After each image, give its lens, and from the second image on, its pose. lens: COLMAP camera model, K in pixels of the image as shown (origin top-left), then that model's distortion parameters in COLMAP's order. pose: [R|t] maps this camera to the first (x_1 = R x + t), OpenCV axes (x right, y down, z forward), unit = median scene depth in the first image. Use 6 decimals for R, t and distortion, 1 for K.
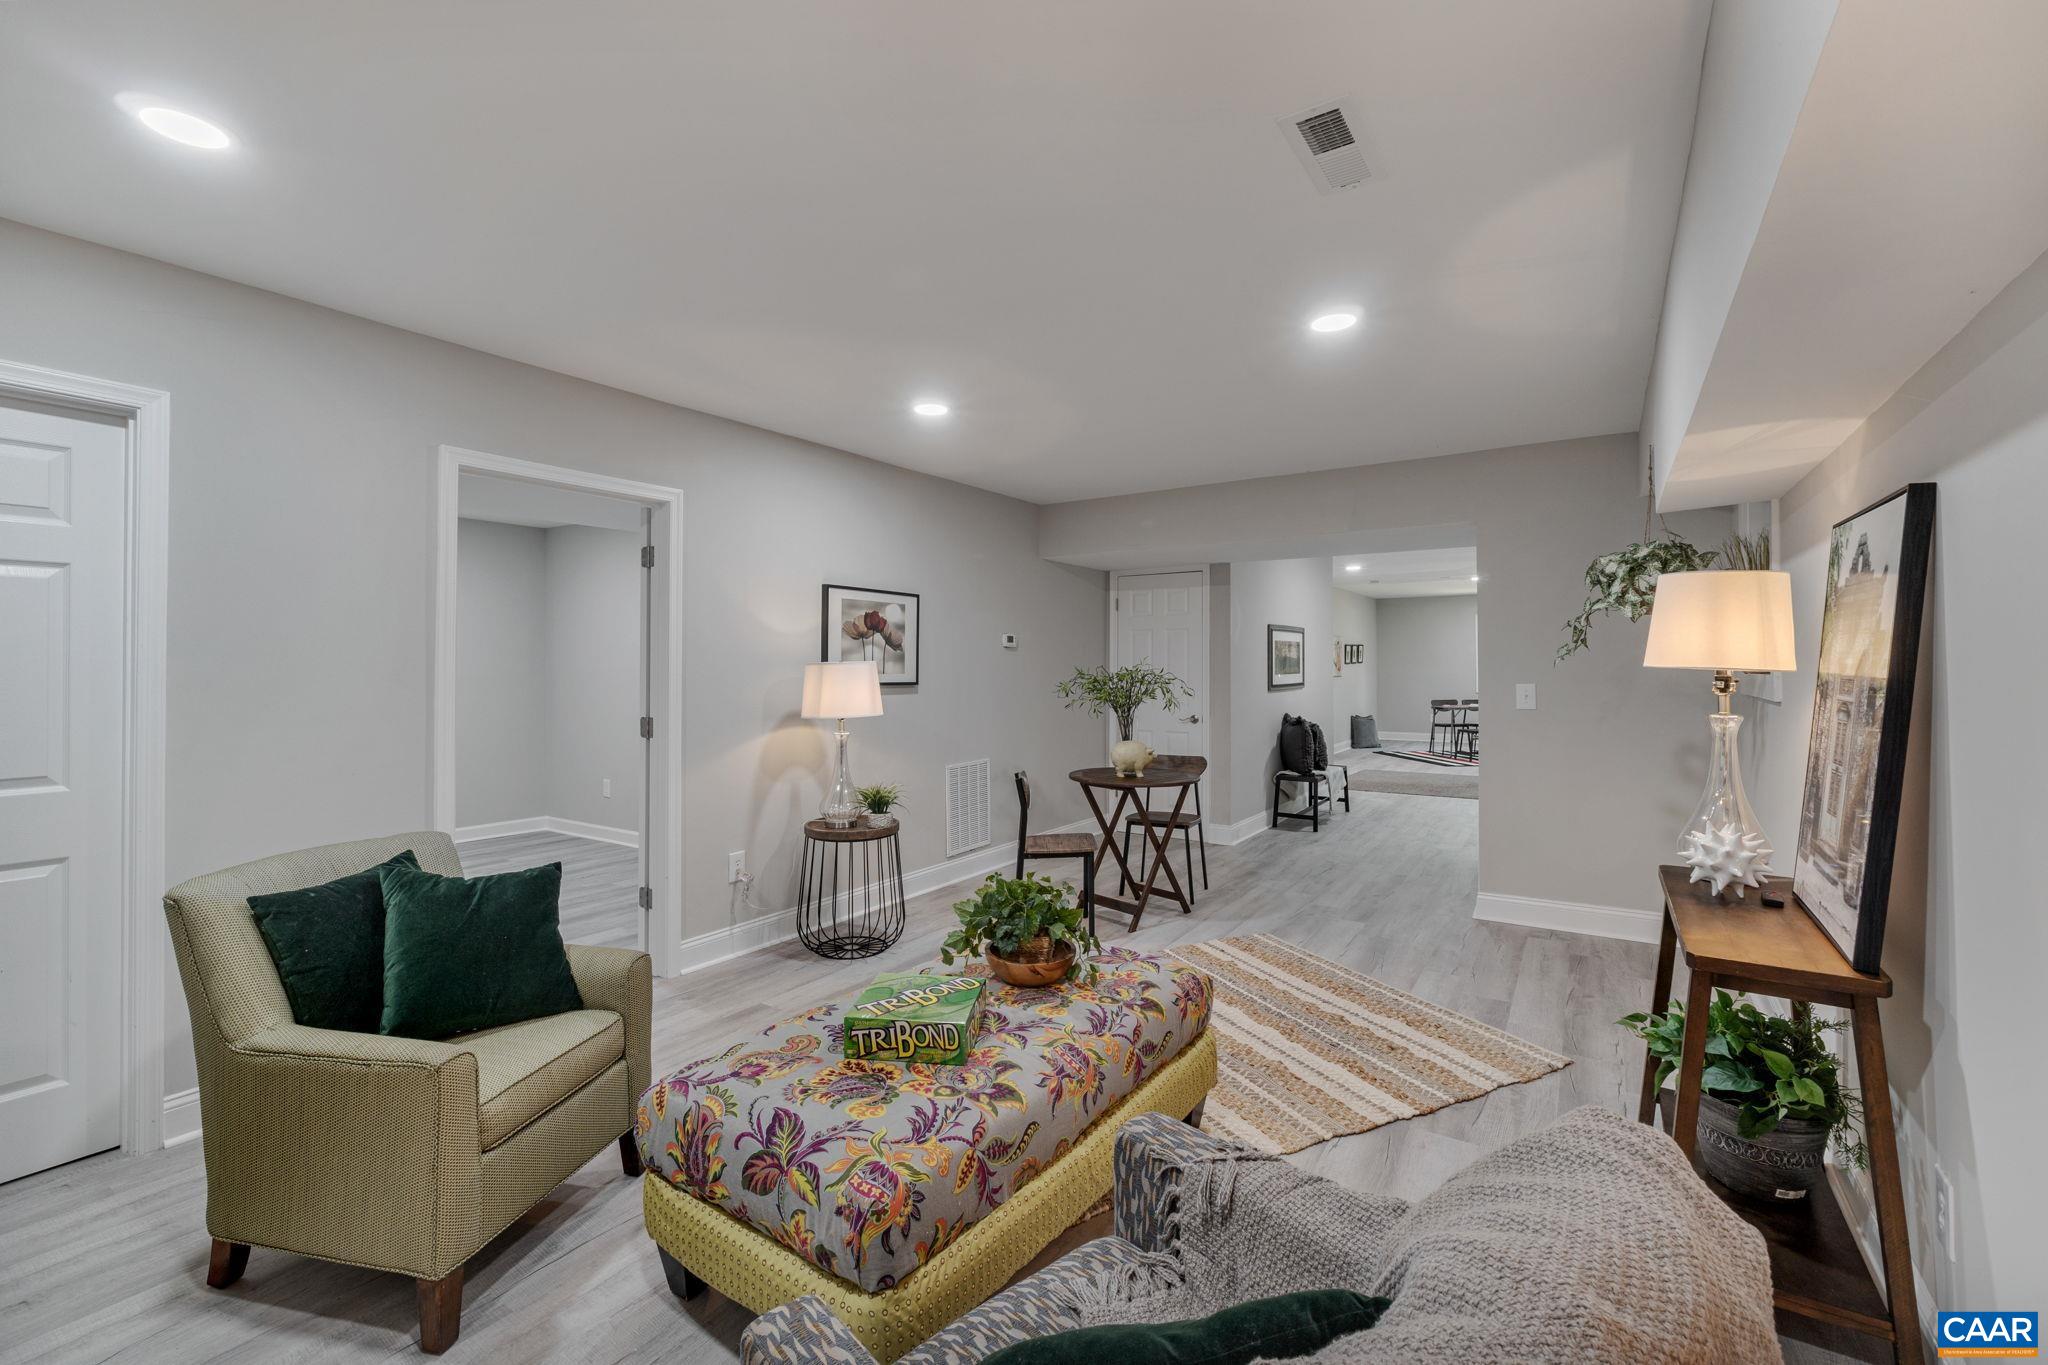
lens RADIAL K [[871.4, 0, 1014.6], [0, 871.4, 644.3], [0, 0, 1]] dist [-0.007904, -0.000427]
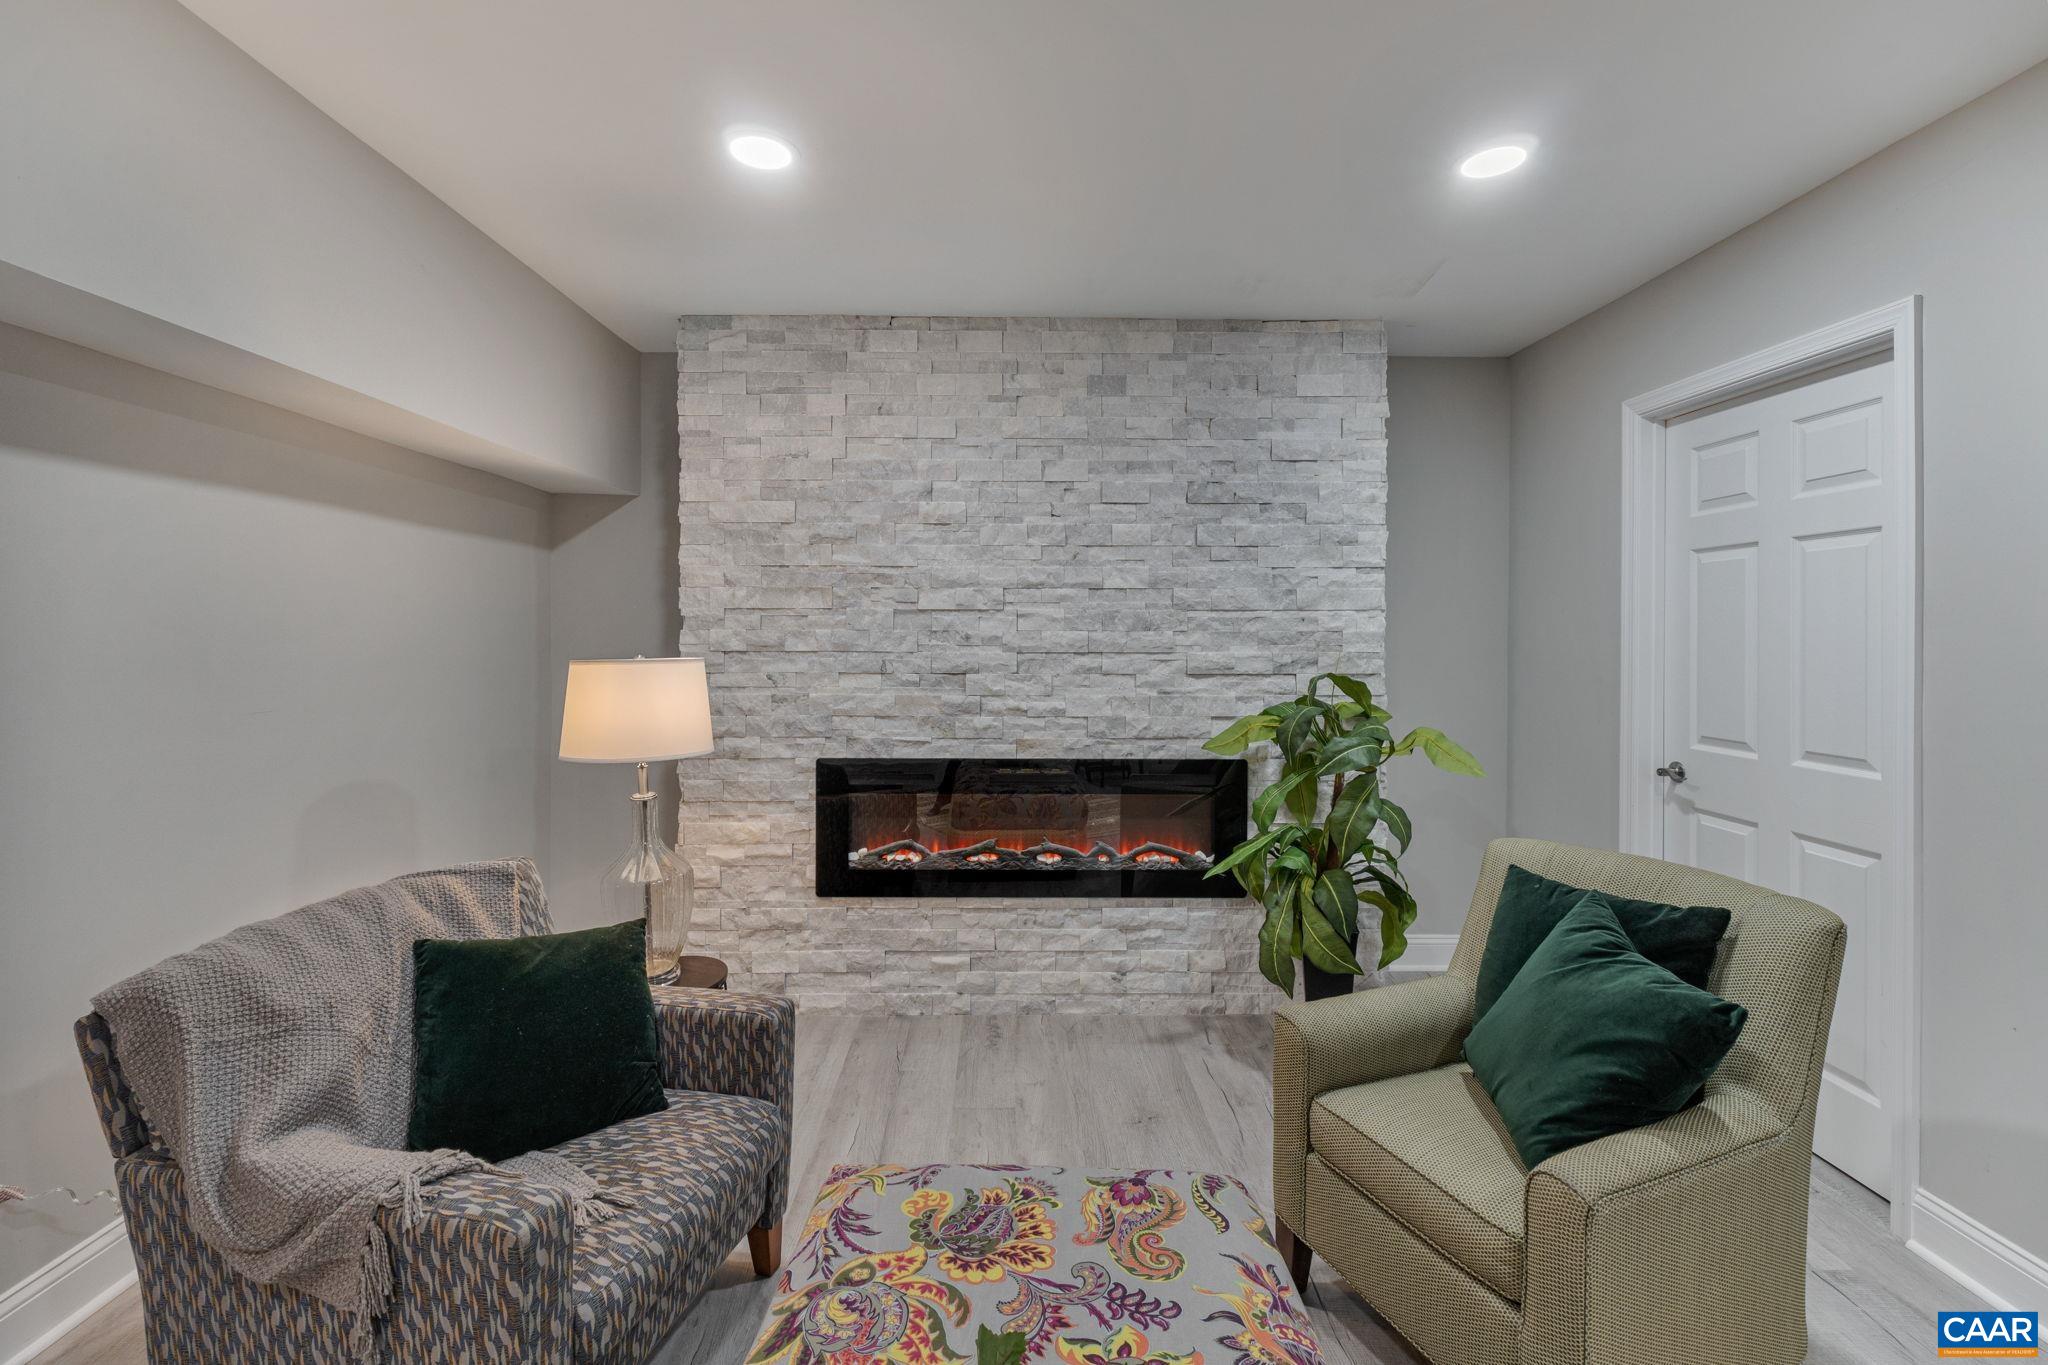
lens RADIAL K [[871.4, 0, 1014.6], [0, 871.4, 644.3], [0, 0, 1]] dist [-0.007904, -0.000427]
pose [[-0.820959, 0.002571, -0.570981, 0.201401], [0.007947, 0.999944, -0.006925, 0.035240], [0.570931, -0.010223, -0.820934, 1.618338]]
